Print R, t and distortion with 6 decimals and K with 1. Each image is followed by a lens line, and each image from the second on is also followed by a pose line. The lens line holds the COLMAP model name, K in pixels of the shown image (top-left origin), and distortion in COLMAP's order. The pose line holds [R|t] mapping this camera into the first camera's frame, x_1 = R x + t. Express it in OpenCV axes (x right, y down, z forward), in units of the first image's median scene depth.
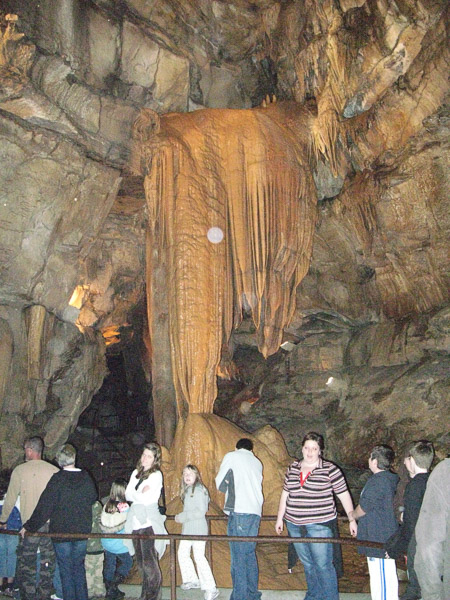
lens RADIAL K [[618.2, 0, 215.5], [0, 618.2, 295.8], [0, 0, 1]] dist [-0.205460, 0.254203]
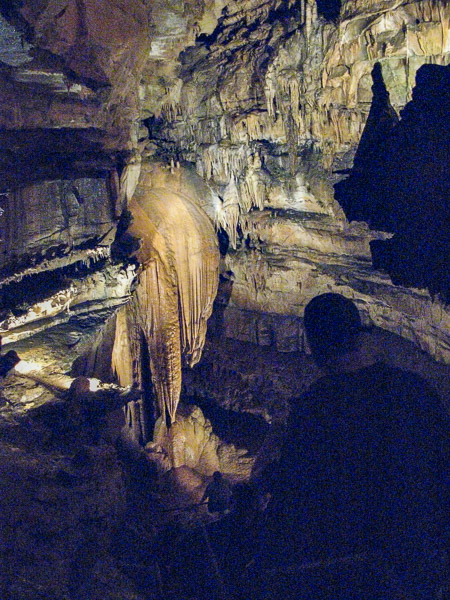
lens RADIAL K [[618.2, 0, 215.5], [0, 618.2, 295.8], [0, 0, 1]] dist [-0.205460, 0.254203]
pose [[0.853331, -0.141623, 0.501765, -0.658145], [-0.069379, 0.922995, 0.378505, -0.696288], [-0.516732, -0.357802, 0.777795, -0.216564]]
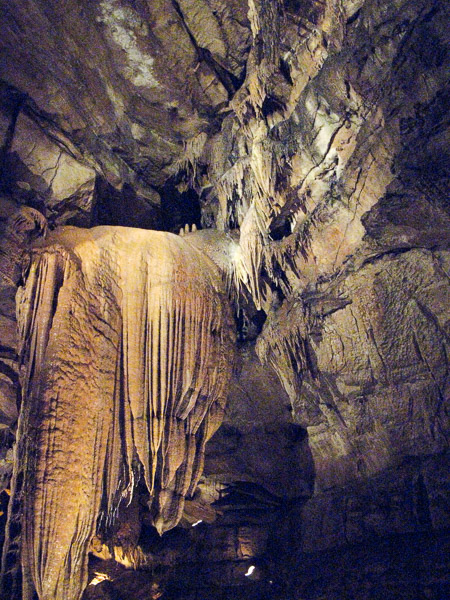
lens RADIAL K [[618.2, 0, 215.5], [0, 618.2, 295.8], [0, 0, 1]] dist [-0.205460, 0.254203]
pose [[0.994369, 0.059763, 0.087513, 0.068296], [-0.030951, 0.953586, -0.299527, 0.042532], [-0.101352, 0.295132, 0.950066, 0.215799]]
